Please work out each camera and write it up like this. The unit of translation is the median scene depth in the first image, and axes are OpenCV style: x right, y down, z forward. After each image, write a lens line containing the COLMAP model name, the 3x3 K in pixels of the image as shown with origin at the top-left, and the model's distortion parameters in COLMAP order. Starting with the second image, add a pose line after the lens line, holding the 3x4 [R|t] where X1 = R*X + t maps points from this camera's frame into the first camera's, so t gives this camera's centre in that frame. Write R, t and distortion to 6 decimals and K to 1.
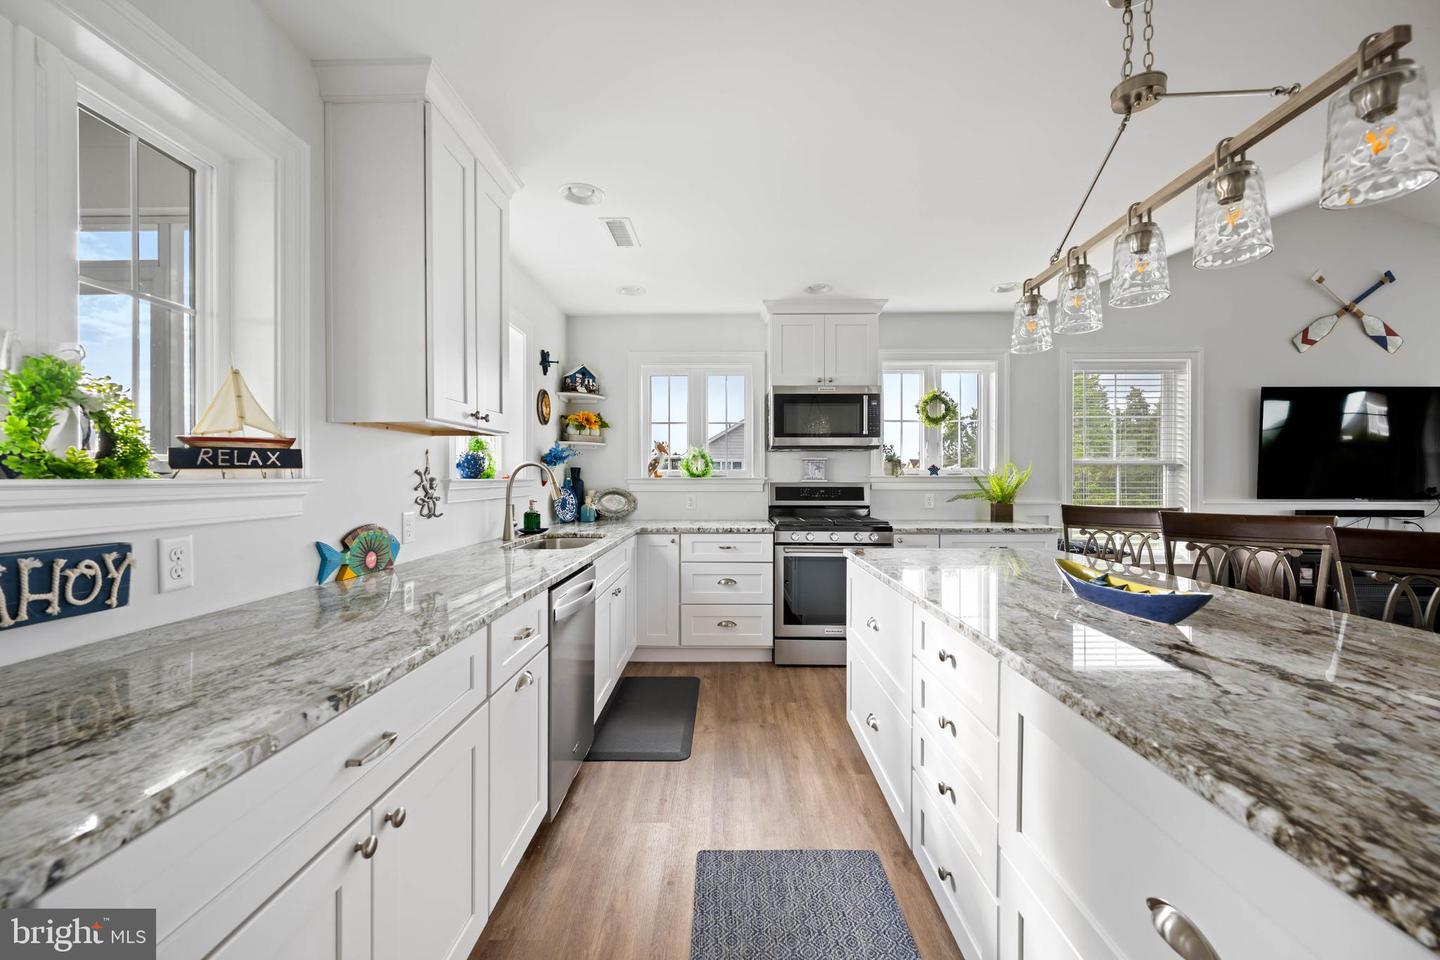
lens RADIAL K [[558.1, 0, 710.9], [0, 558.1, 476.5], [0, 0, 1]] dist [0.001731, -0.000003]
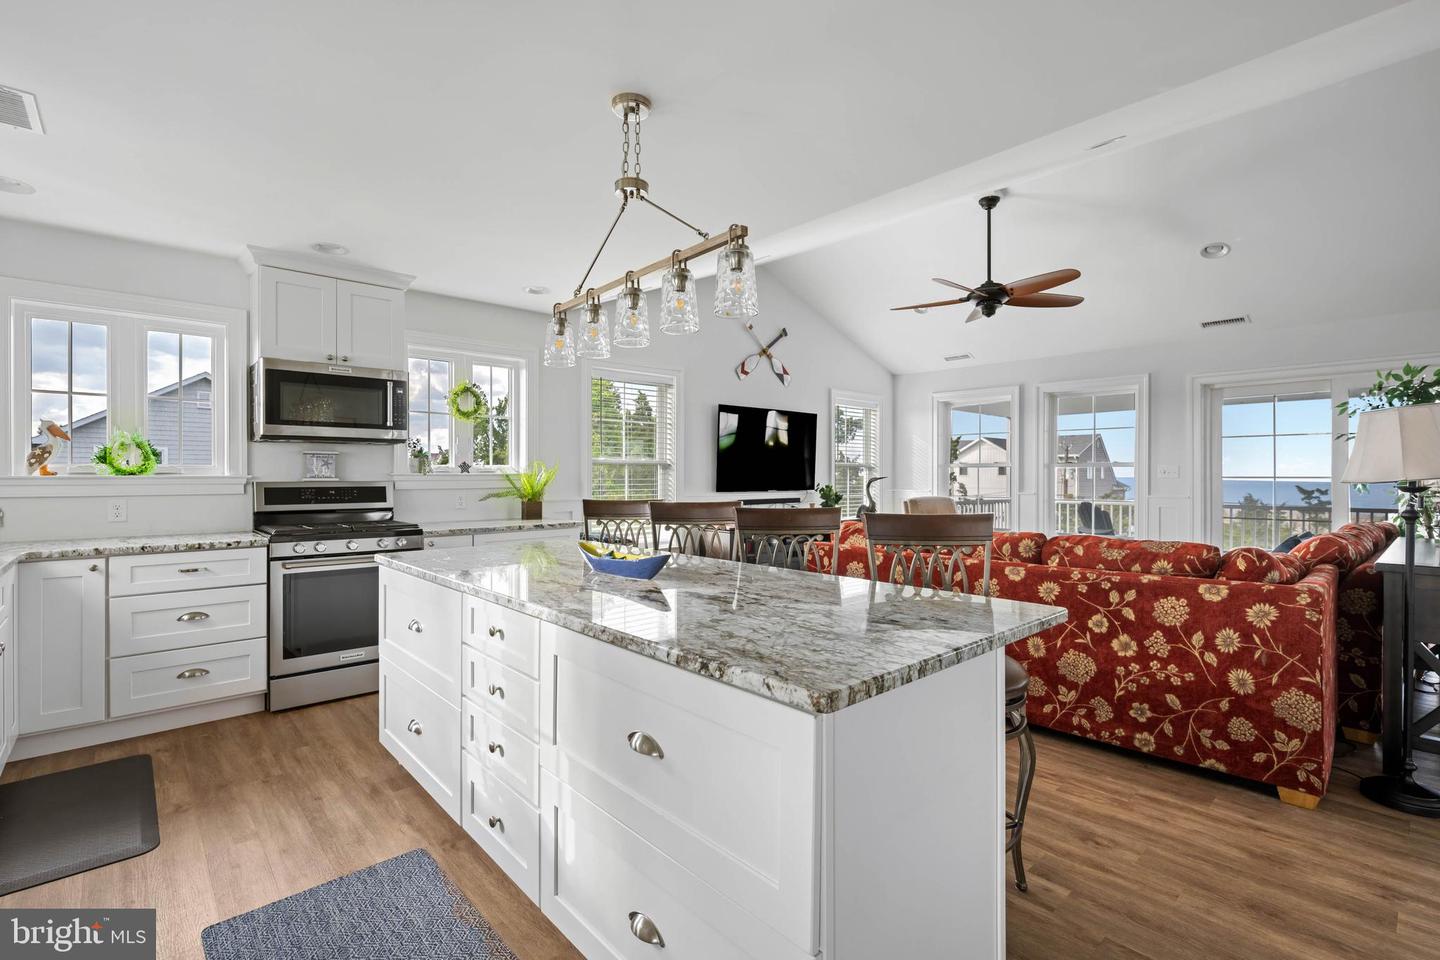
lens RADIAL K [[658.8, 0, 722.8], [0, 658.8, 479.0], [0, 0, 1]] dist [-0.015248, 0.001156]
pose [[0.718343, -0.004383, 0.695675, -0.067618], [-0.000903, 0.999973, 0.007233, -0.000503], [-0.695688, -0.005823, 0.718320, -0.109311]]
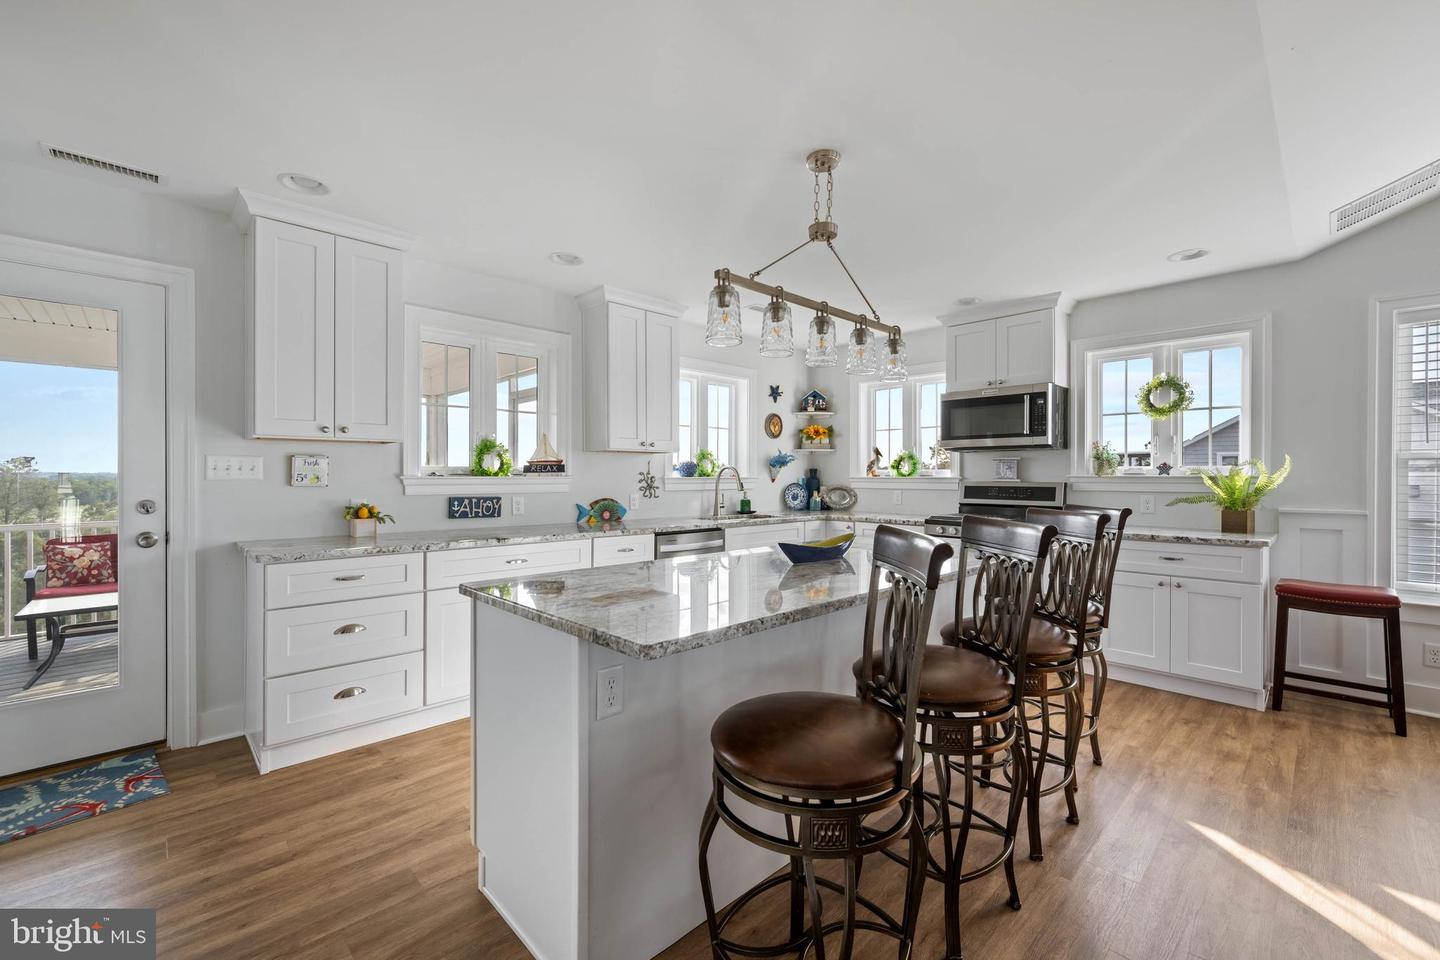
lens RADIAL K [[589.1, 0, 719.4], [0, 589.1, 476.8], [0, 0, 1]] dist [-0.002081, 0.000729]
pose [[0.705269, 0.003244, -0.708932, 0.665614], [-0.000789, 0.999993, 0.003791, -0.002486], [0.708939, -0.002114, 0.705267, -0.140250]]
